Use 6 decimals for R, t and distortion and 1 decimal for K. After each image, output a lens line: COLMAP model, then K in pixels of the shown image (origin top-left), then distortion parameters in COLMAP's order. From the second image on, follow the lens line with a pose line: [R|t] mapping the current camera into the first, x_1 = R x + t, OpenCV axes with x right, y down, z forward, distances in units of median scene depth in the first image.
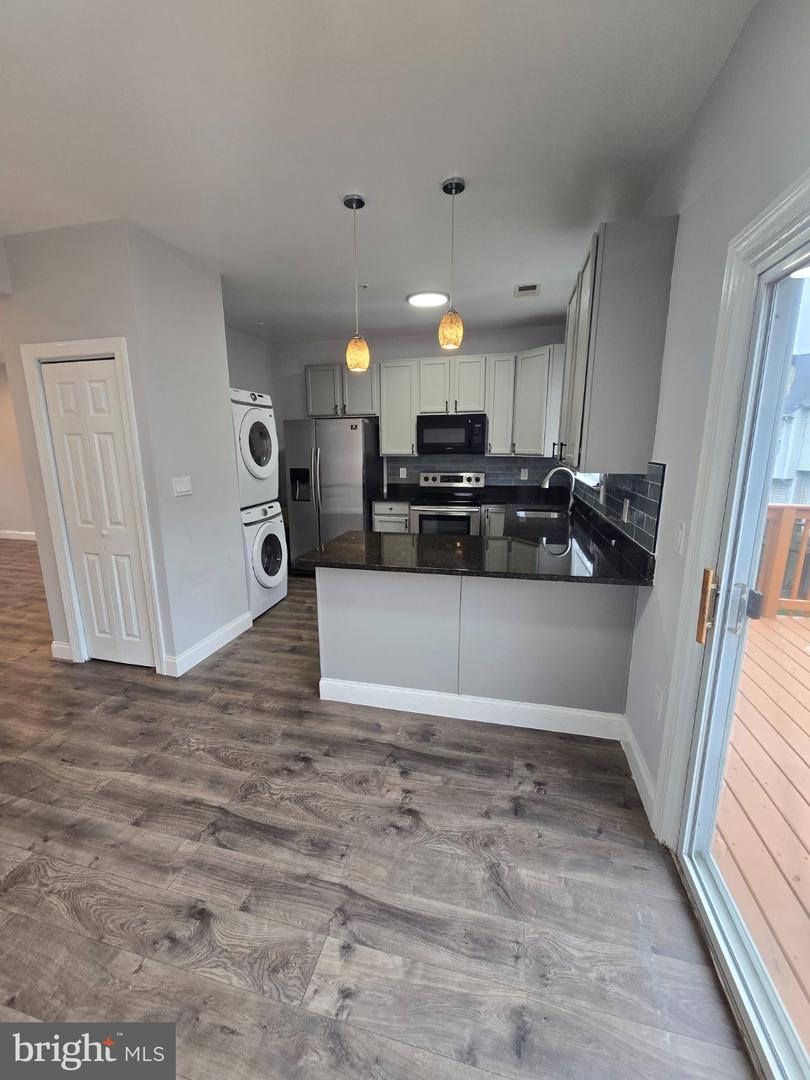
lens RADIAL K [[447.9, 0, 407.4], [0, 447.9, 544.0], [0, 0, 1]] dist [0.001049, 0.001615]
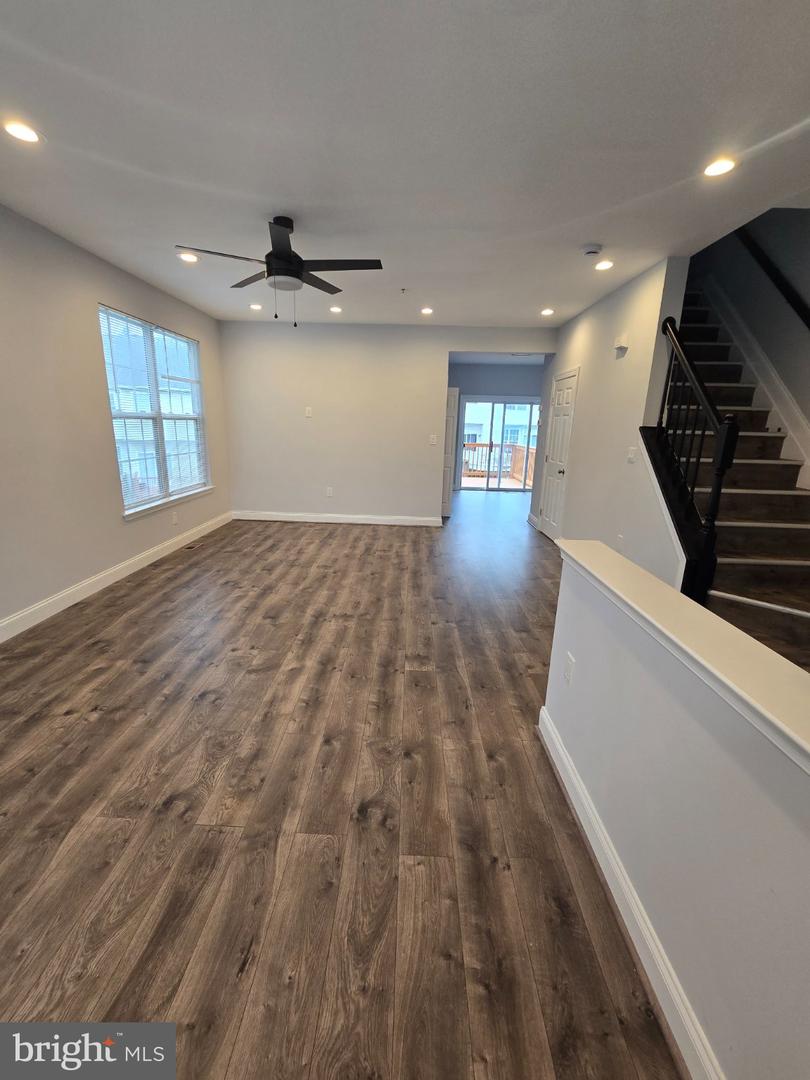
lens RADIAL K [[447.9, 0, 394.2], [0, 447.9, 526.9], [0, 0, 1]] dist [0.001049, 0.001615]
pose [[-0.216000, -0.221990, 0.950823, -1.001366], [0.183085, 0.947330, 0.262766, -0.123169], [-0.959075, 0.230839, -0.163980, 0.659016]]
